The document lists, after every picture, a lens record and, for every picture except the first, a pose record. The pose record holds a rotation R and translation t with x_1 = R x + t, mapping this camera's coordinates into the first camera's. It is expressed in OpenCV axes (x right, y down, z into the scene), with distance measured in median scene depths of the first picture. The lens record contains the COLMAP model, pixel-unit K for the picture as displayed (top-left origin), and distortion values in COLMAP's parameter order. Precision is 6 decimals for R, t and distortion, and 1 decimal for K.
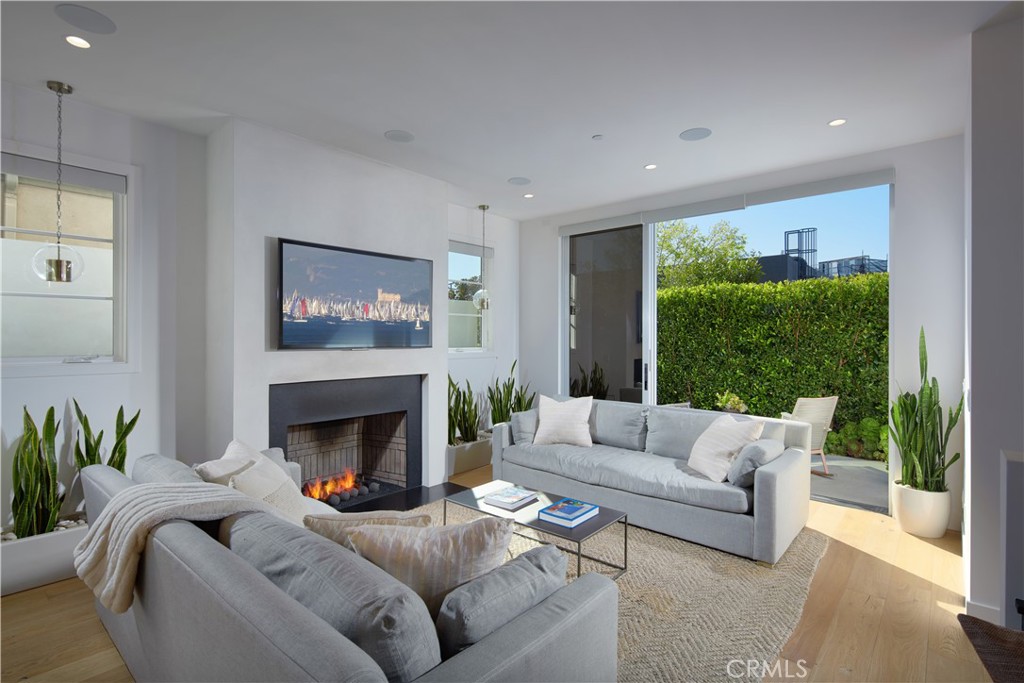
lens RADIAL K [[494.6, 0, 512.0], [0, 494.6, 341.5], [0, 0, 1]] dist [-0.001273, -0.000395]
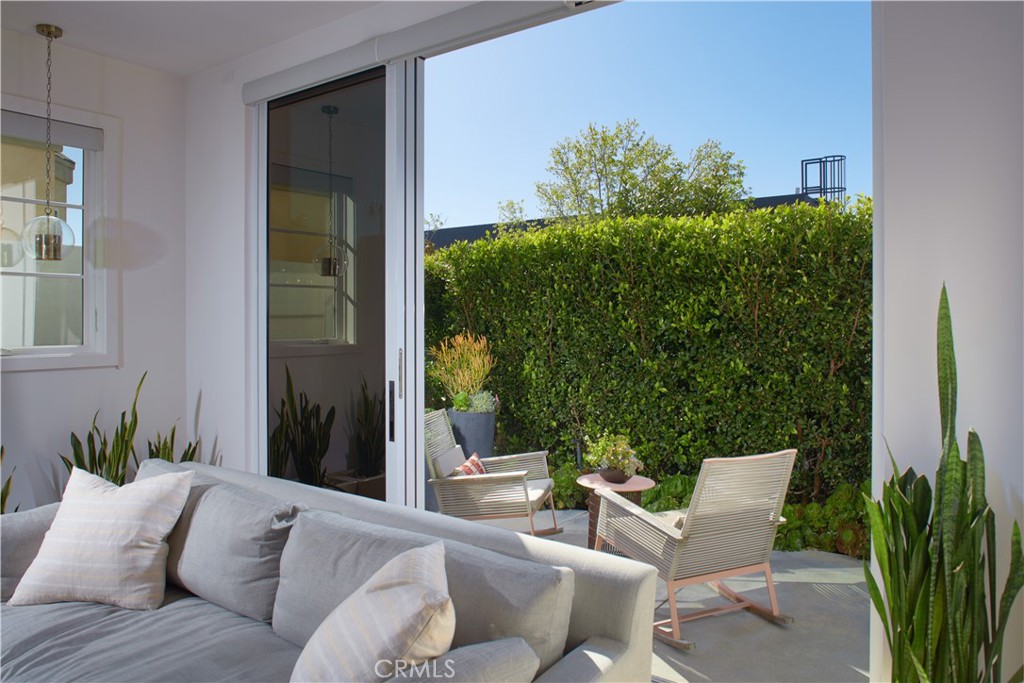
lens RADIAL K [[729.5, 0, 512.0], [0, 729.5, 341.5], [0, 0, 1]] dist [-0.078920, 0.072001]
pose [[0.994836, -0.009434, 0.101054, 0.243320], [0.007417, 0.999766, 0.020316, -0.002146], [-0.101222, -0.019462, 0.994673, 0.270323]]
